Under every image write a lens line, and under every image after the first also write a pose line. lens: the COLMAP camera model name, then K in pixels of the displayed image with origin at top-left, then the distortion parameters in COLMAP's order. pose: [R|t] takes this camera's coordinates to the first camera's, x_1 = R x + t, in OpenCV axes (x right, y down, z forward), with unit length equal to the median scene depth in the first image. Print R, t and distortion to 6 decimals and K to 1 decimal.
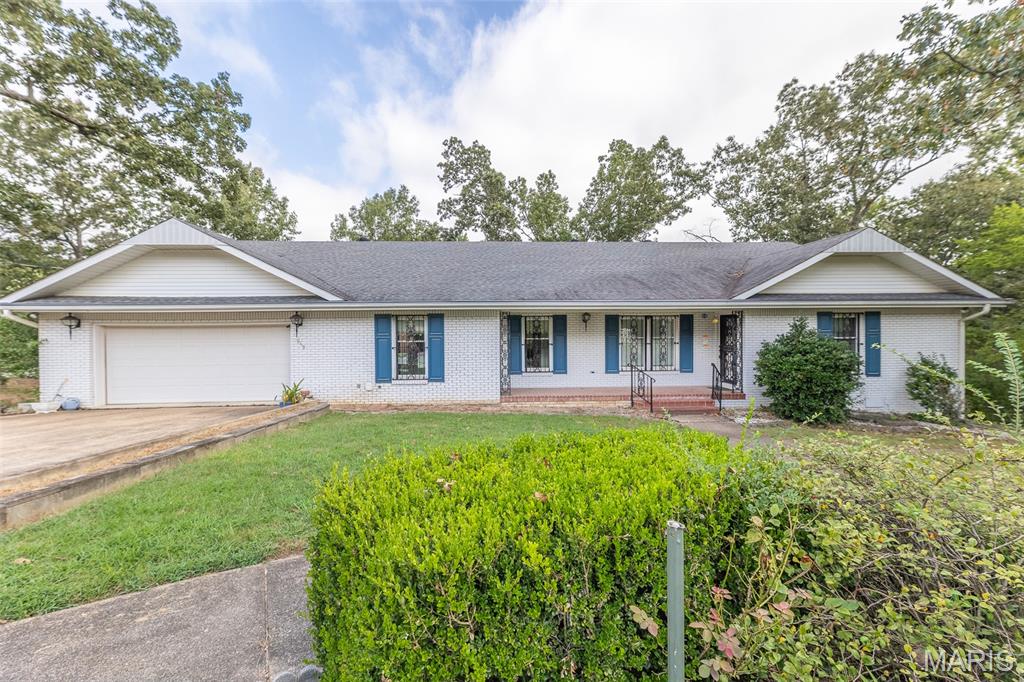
lens RADIAL K [[420.8, 0, 512.0], [0, 420.8, 341.0], [0, 0, 1]] dist [0.015106, 0.000097]
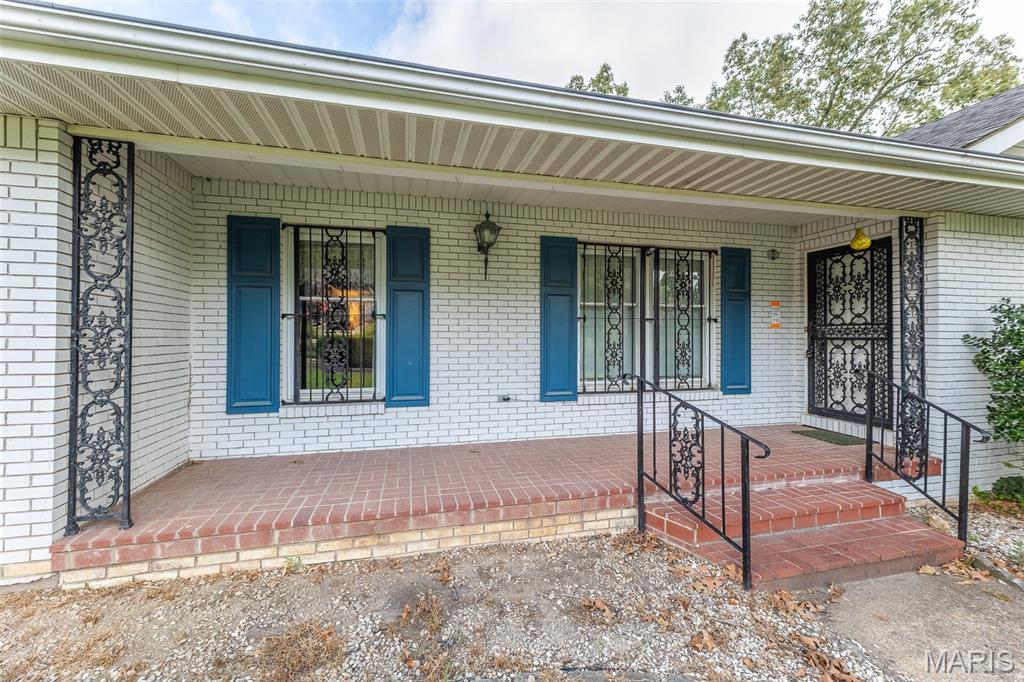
lens RADIAL K [[397.0, 0, 512.0], [0, 397.0, 341.0], [0, 0, 1]] dist [-0.001074, -0.000051]
pose [[0.983309, 0.005431, 0.181861, 0.137531], [-0.002400, 0.999855, -0.016881, 0.032407], [-0.181926, 0.016163, 0.983179, 0.677682]]
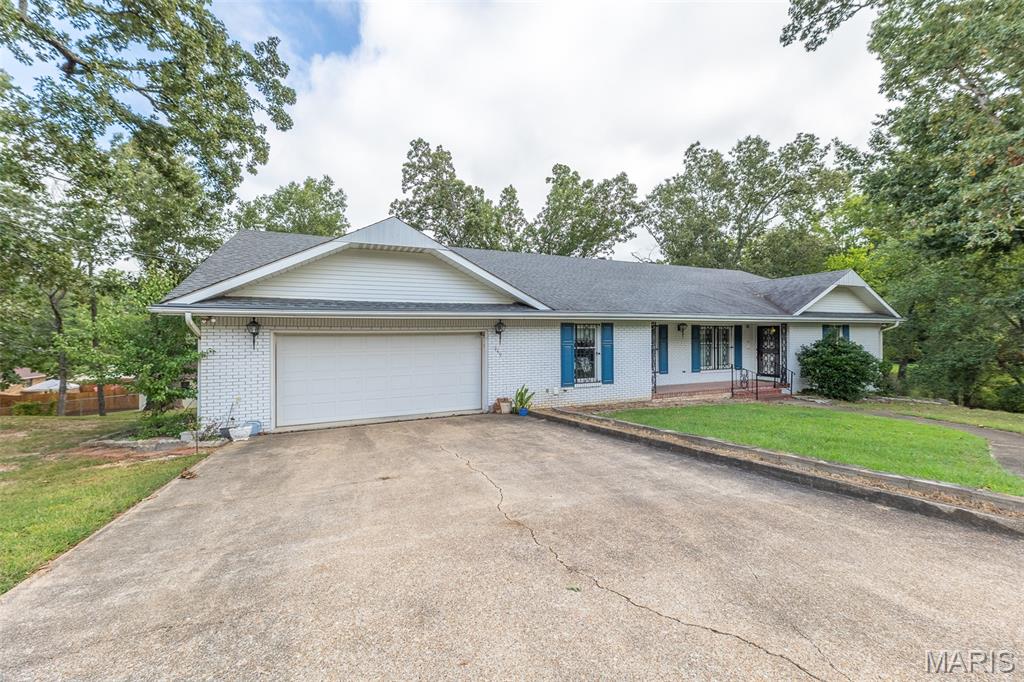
lens RADIAL K [[420.8, 0, 512.0], [0, 420.8, 341.0], [0, 0, 1]] dist [0.015106, 0.000097]
pose [[0.930593, -0.003846, 0.366035, -0.723089], [0.007846, 0.999925, -0.009442, -0.007354], [-0.365971, 0.011659, 0.930553, 0.042022]]
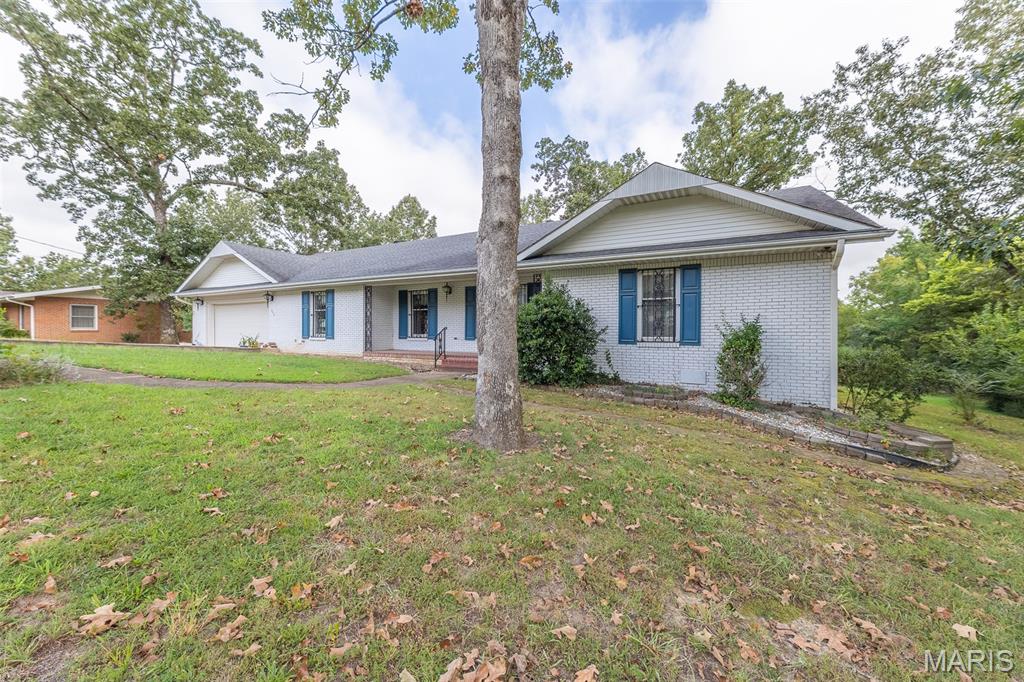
lens RADIAL K [[420.8, 0, 512.0], [0, 420.8, 341.0], [0, 0, 1]] dist [0.015106, 0.000097]
pose [[0.847259, 0.020159, -0.530797, 0.912423], [-0.021397, 0.999764, 0.003816, 0.073792], [0.530748, 0.008125, 0.847490, 0.135997]]
